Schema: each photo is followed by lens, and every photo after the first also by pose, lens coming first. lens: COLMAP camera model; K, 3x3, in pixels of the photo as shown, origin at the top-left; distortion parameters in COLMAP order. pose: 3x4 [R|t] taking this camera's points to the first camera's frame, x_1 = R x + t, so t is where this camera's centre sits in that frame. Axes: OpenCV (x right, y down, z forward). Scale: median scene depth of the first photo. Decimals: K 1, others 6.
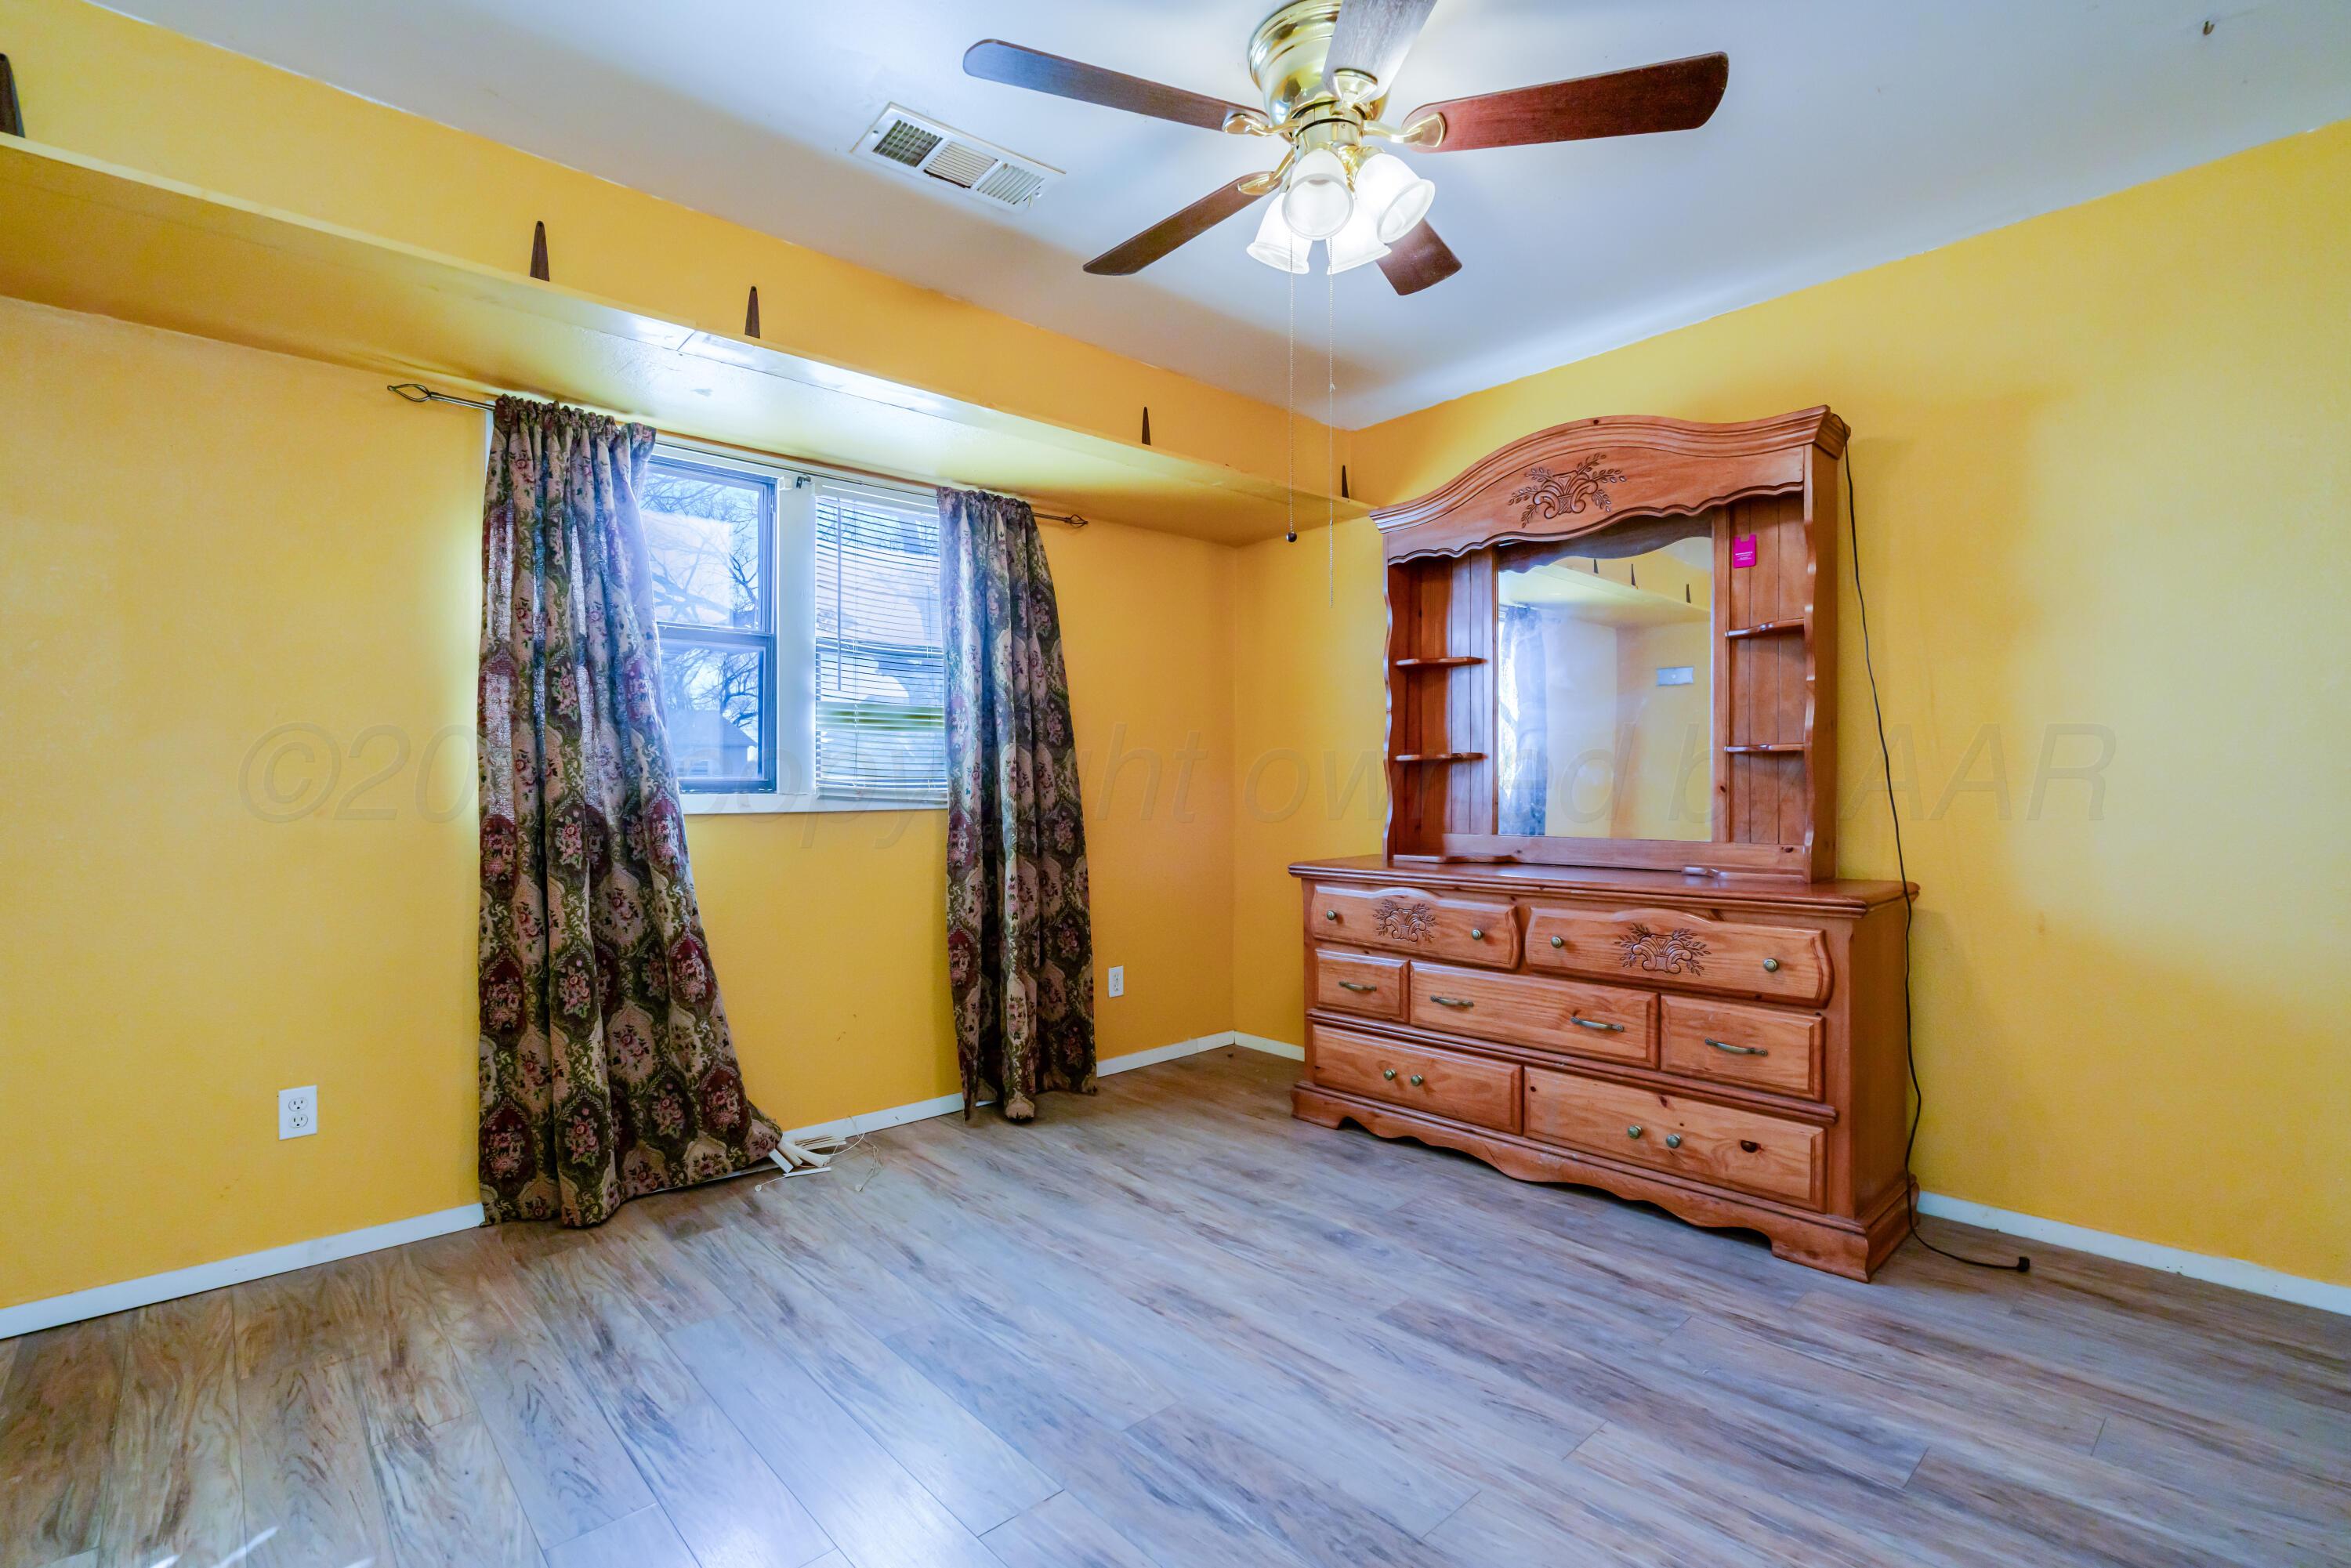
lens RADIAL K [[1074.2, 0, 1174.5], [0, 1074.2, 781.3], [0, 0, 1]] dist [-0.003860, 0.000693]
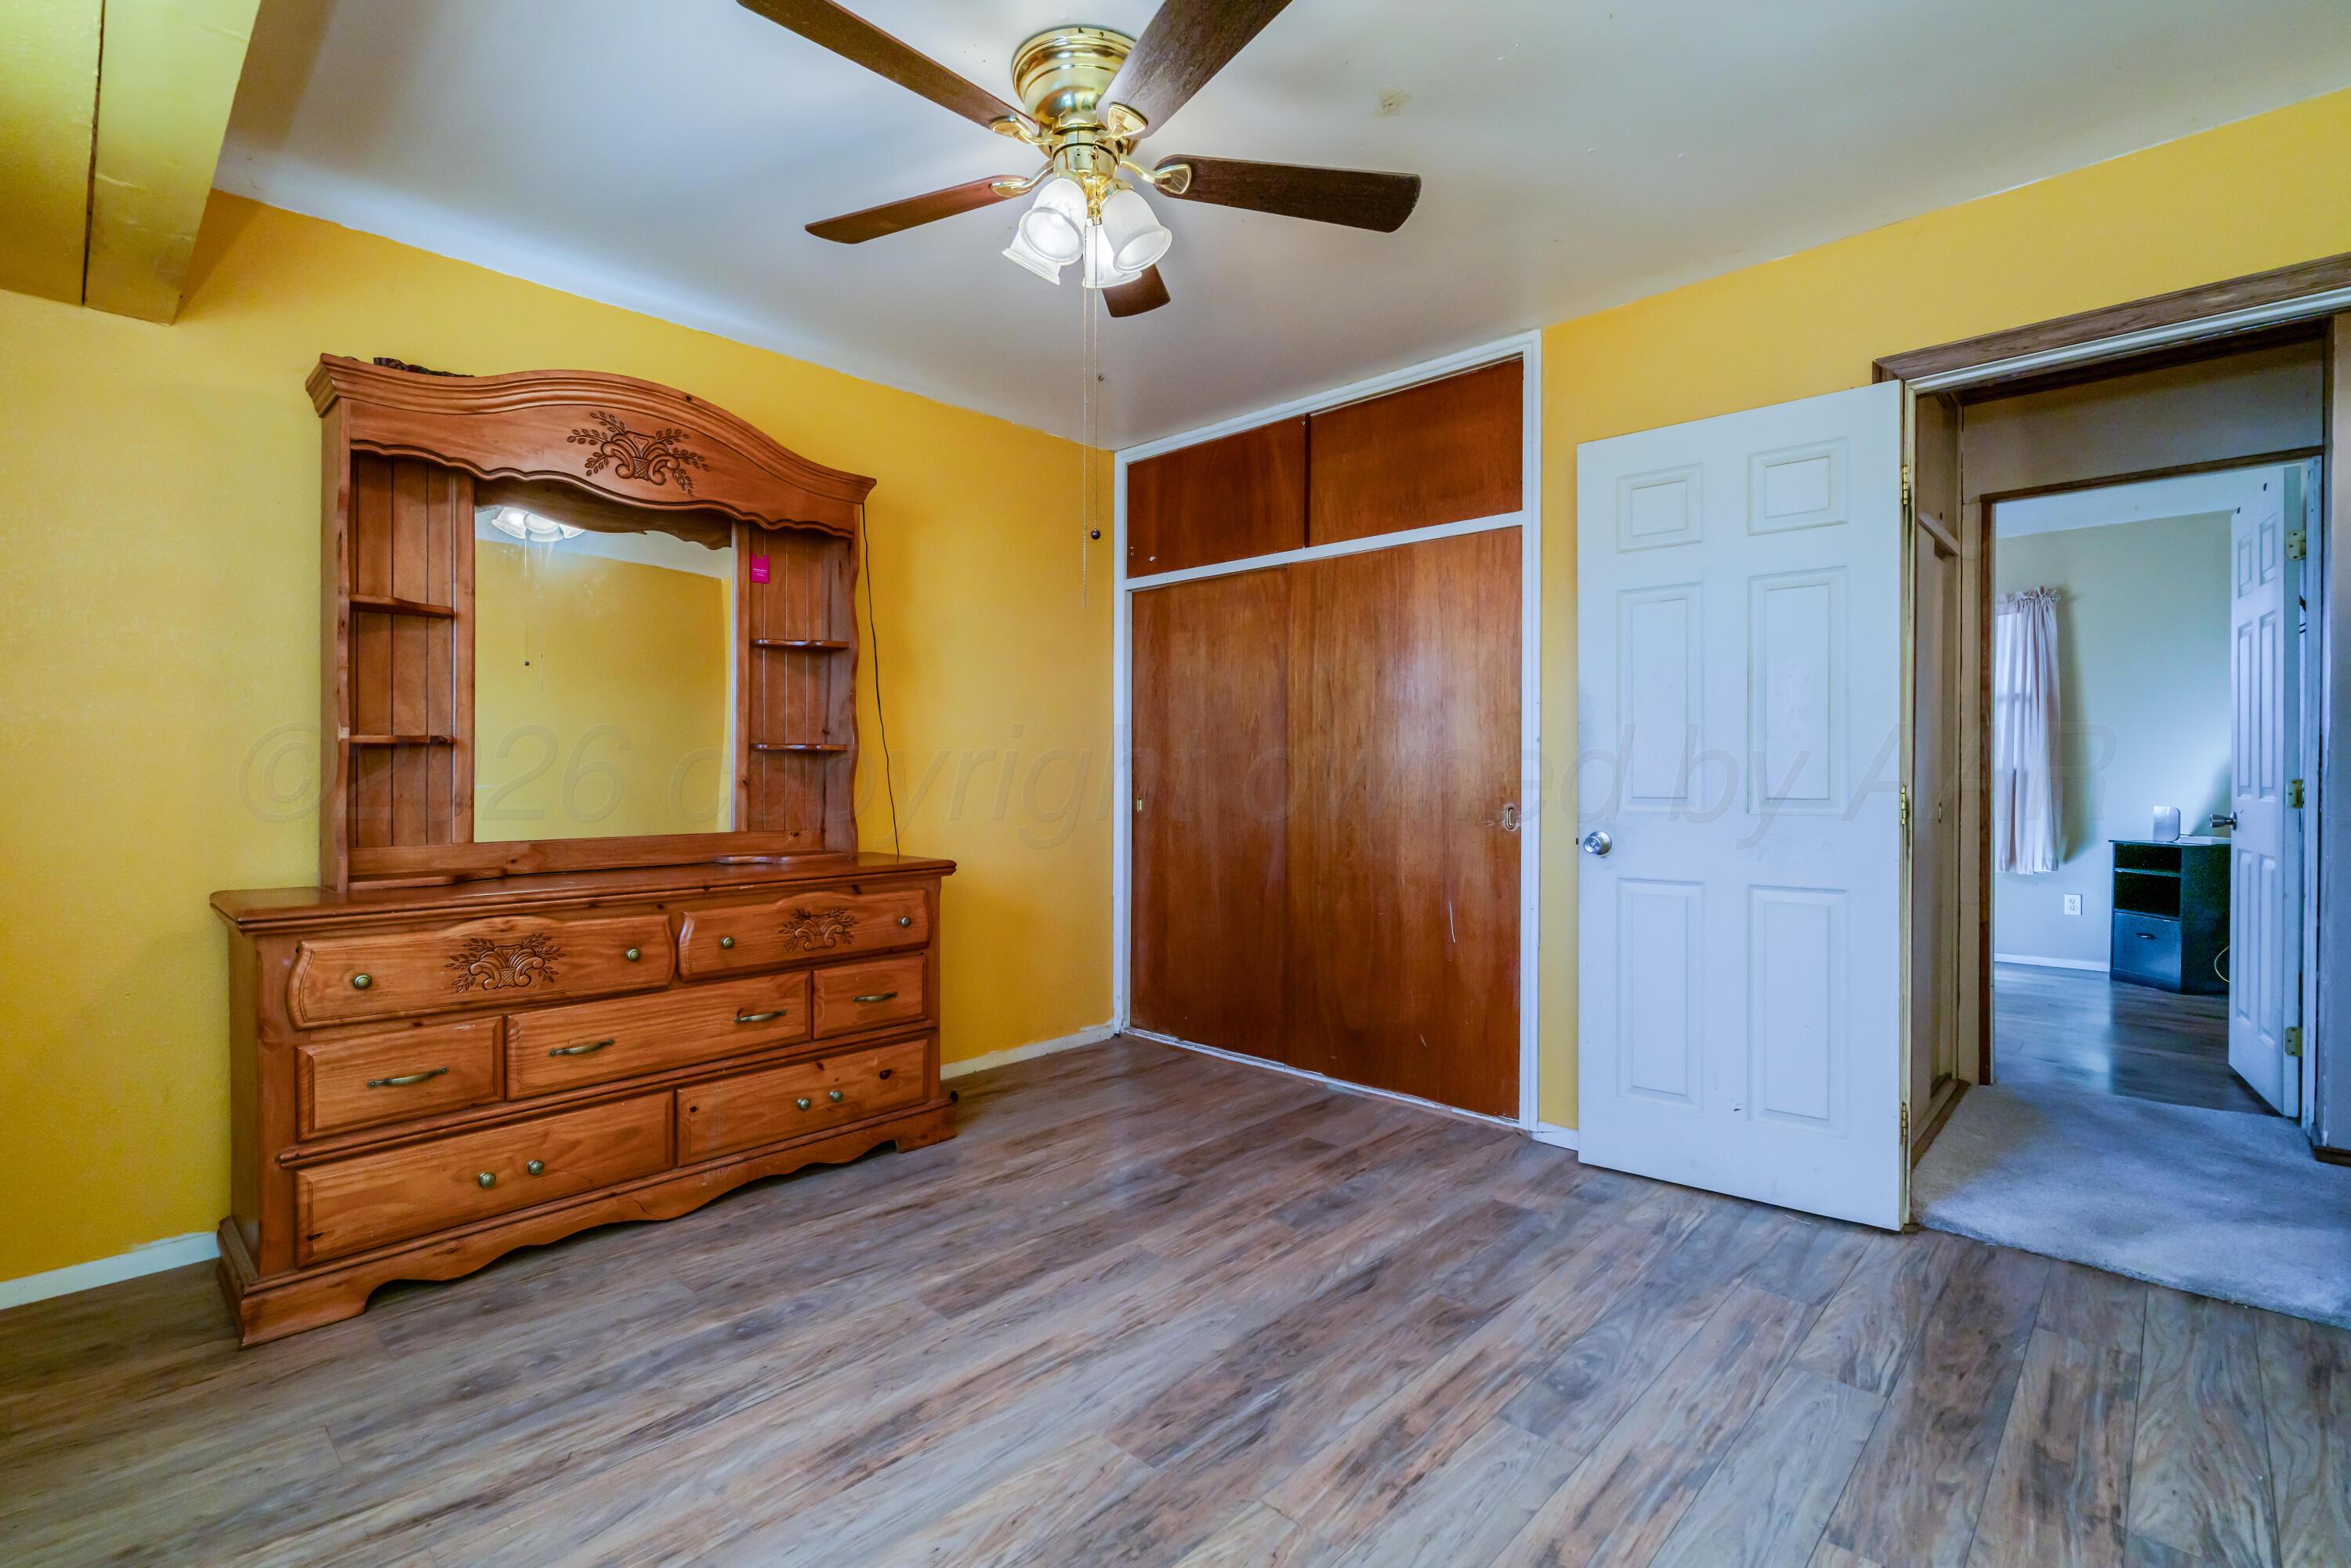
lens RADIAL K [[1074.2, 0, 1171.0], [0, 1074.2, 785.8], [0, 0, 1]] dist [-0.003860, 0.000693]
pose [[-0.070977, -0.003248, 0.997473, -0.653642], [-0.001954, 0.999993, 0.003117, 0.006649], [-0.997476, -0.001728, -0.070983, 0.705591]]
